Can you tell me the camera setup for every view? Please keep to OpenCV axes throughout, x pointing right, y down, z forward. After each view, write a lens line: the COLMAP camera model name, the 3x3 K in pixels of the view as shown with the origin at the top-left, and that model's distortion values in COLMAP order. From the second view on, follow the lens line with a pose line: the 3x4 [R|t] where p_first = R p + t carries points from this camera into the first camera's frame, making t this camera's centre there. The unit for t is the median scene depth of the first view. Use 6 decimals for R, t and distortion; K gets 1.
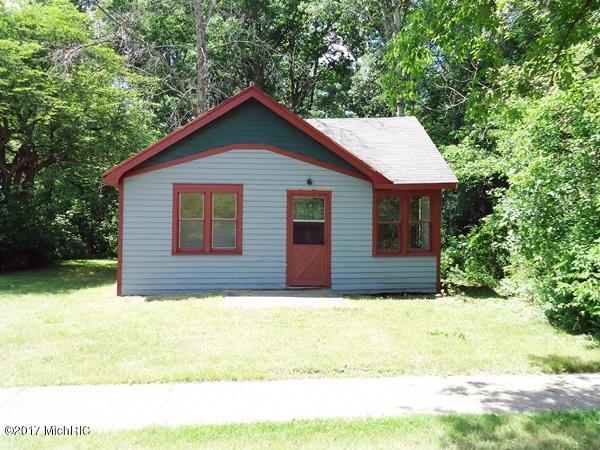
lens RADIAL K [[592.5, 0, 300.0], [0, 592.5, 225.0], [0, 0, 1]] dist [0.001160, 0.000047]
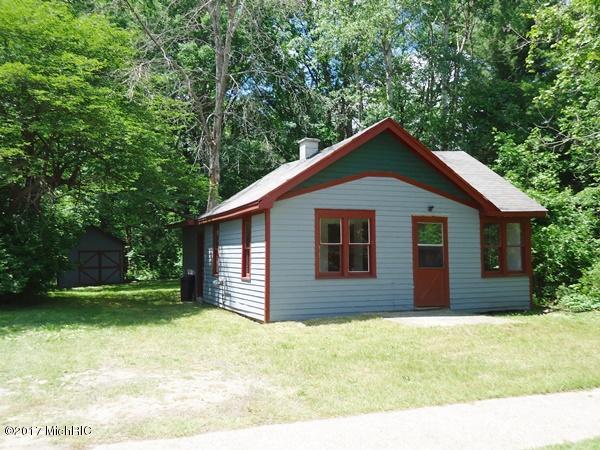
lens RADIAL K [[592.5, 0, 300.0], [0, 592.5, 225.0], [0, 0, 1]] dist [0.001160, 0.000047]
pose [[0.968574, 0.004704, 0.248681, -0.481413], [0.004981, 0.999254, -0.038300, -0.003495], [-0.248675, 0.038335, 0.967828, 0.023596]]
